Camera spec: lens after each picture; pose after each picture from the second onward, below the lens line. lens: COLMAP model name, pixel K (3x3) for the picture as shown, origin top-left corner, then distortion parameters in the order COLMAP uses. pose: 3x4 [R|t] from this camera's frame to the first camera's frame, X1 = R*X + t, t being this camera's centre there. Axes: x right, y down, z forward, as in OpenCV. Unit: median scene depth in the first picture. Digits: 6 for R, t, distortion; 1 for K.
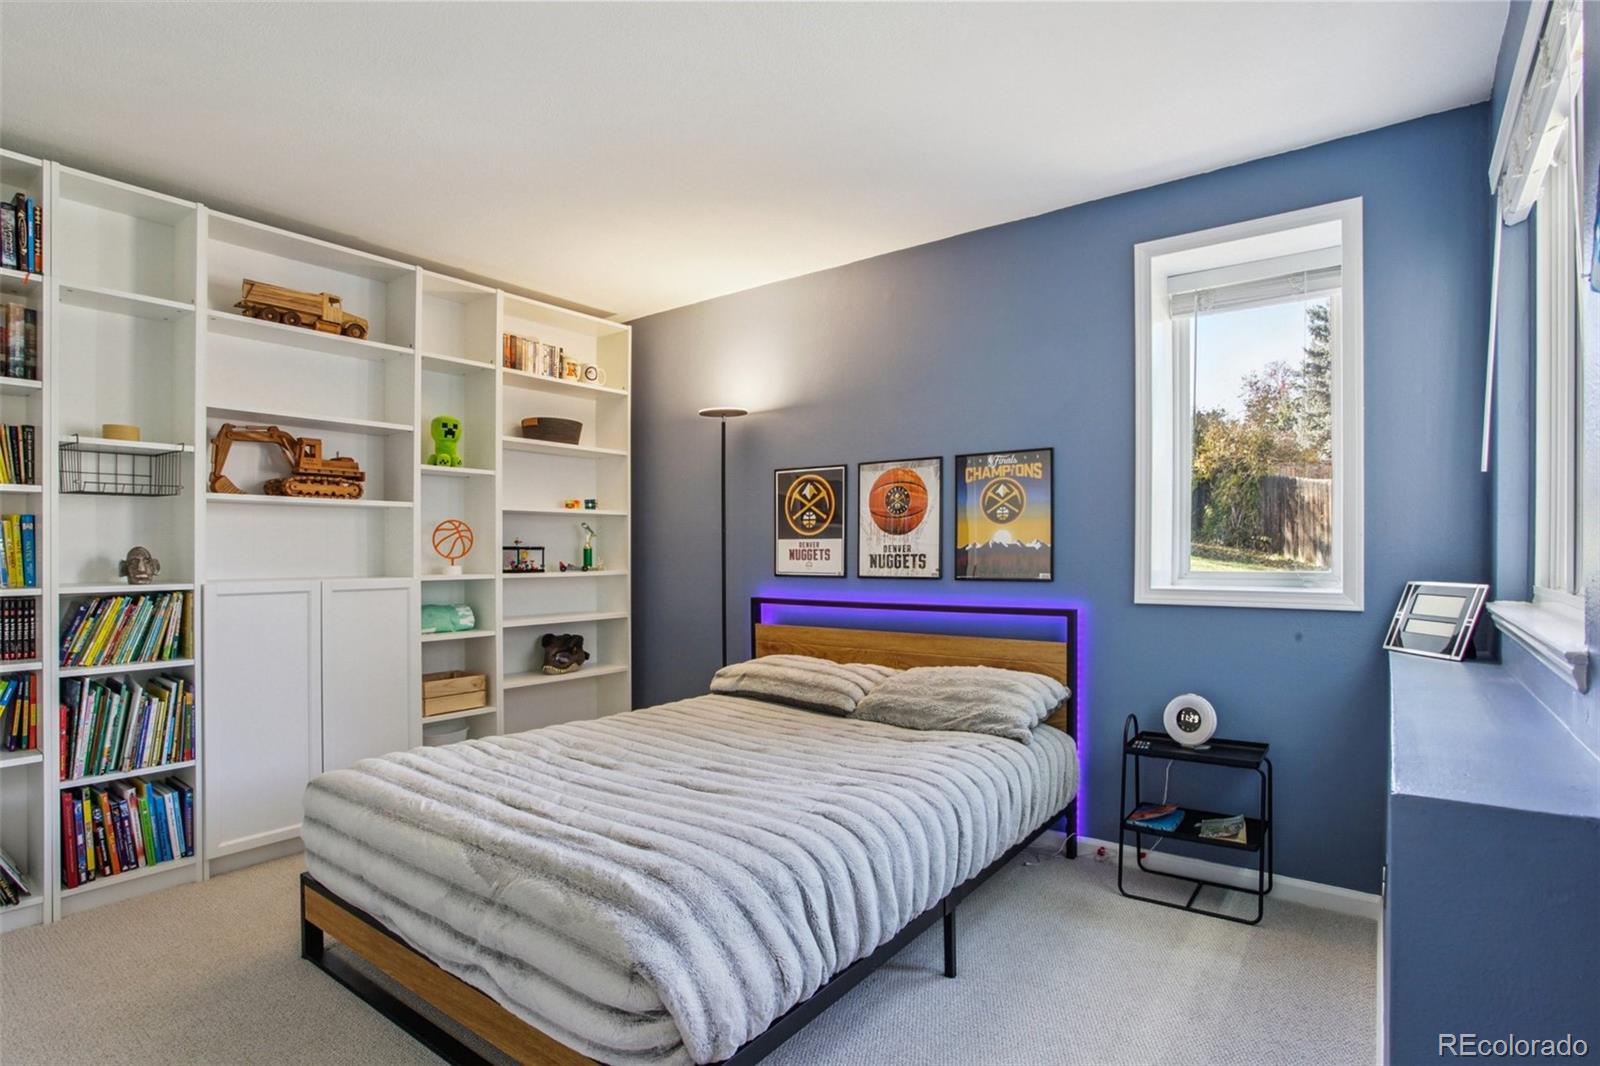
lens RADIAL K [[809.0, 0, 882.3], [0, 809.0, 557.0], [0, 0, 1]] dist [-0.038615, 0.000877]
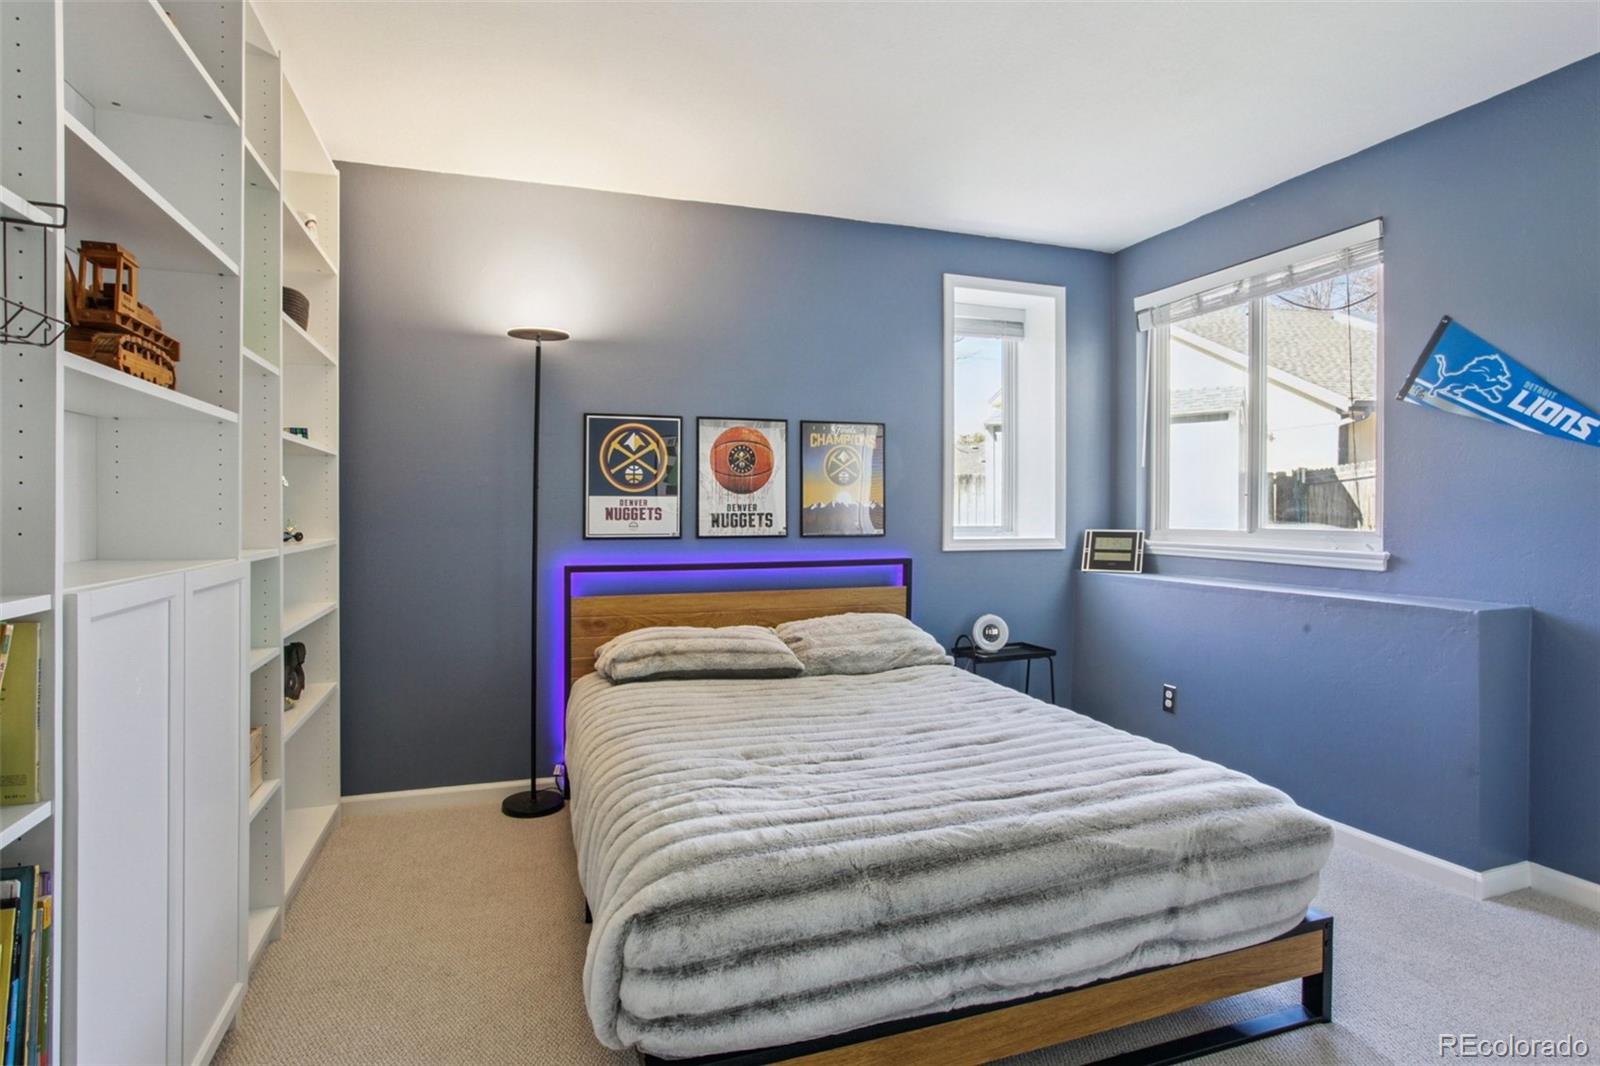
lens RADIAL K [[780.7, 0, 800.0], [0, 780.7, 533.0], [0, 0, 1]] dist [-0.062198, 0.021423]
pose [[0.598380, -0.022051, 0.800909, -0.710680], [0.002082, 0.999661, 0.025968, -0.003947], [-0.801210, -0.013871, 0.598223, 0.369886]]
